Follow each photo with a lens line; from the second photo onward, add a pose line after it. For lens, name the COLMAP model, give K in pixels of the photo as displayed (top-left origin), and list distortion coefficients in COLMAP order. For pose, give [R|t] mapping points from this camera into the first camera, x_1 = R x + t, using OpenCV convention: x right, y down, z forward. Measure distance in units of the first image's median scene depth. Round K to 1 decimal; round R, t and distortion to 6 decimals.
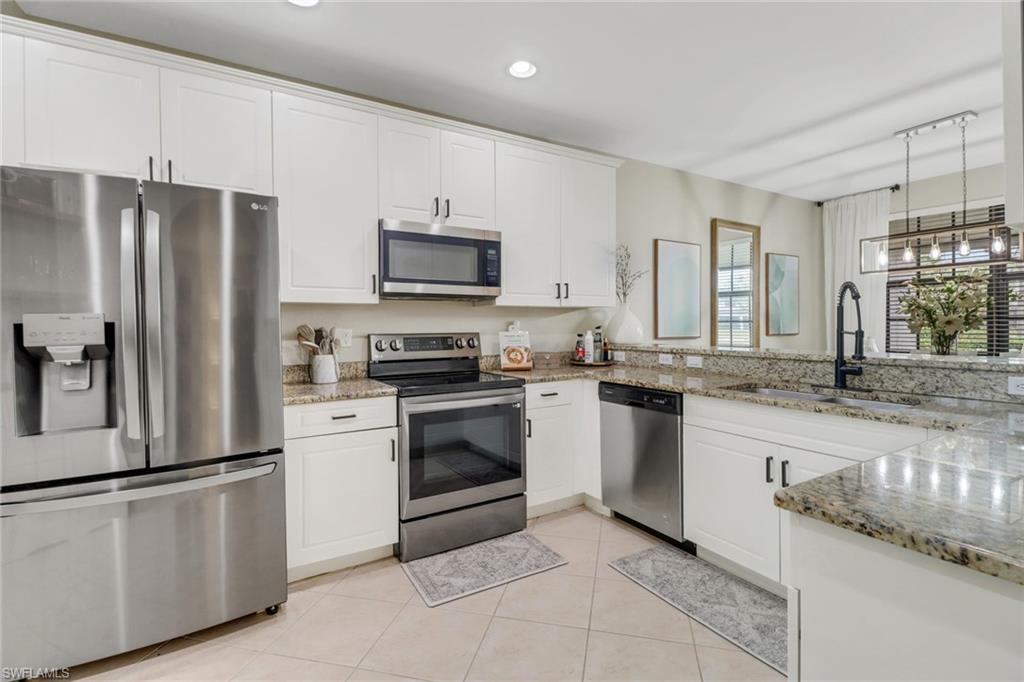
lens RADIAL K [[472.5, 0, 512.1], [0, 472.5, 327.6], [0, 0, 1]] dist [0.016437, -0.014034]
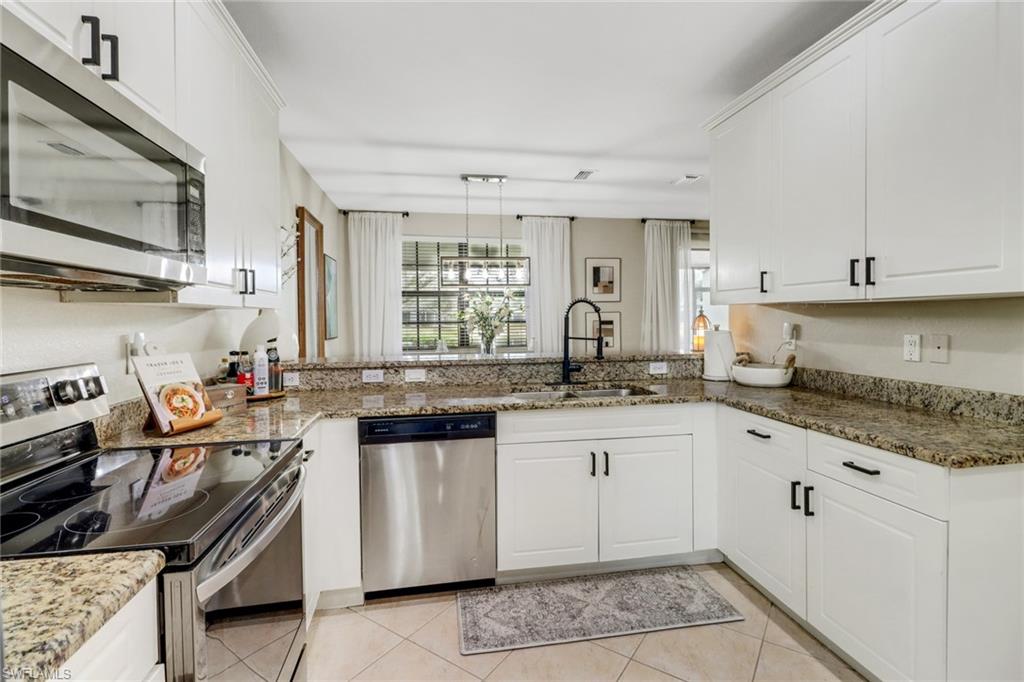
lens RADIAL K [[472.5, 0, 512.1], [0, 472.5, 327.6], [0, 0, 1]] dist [0.016437, -0.014034]
pose [[0.355946, -0.013703, 0.934406, -0.443376], [0.012077, 0.999876, 0.010062, -0.027847], [-0.934428, 0.007703, 0.356068, 0.619185]]
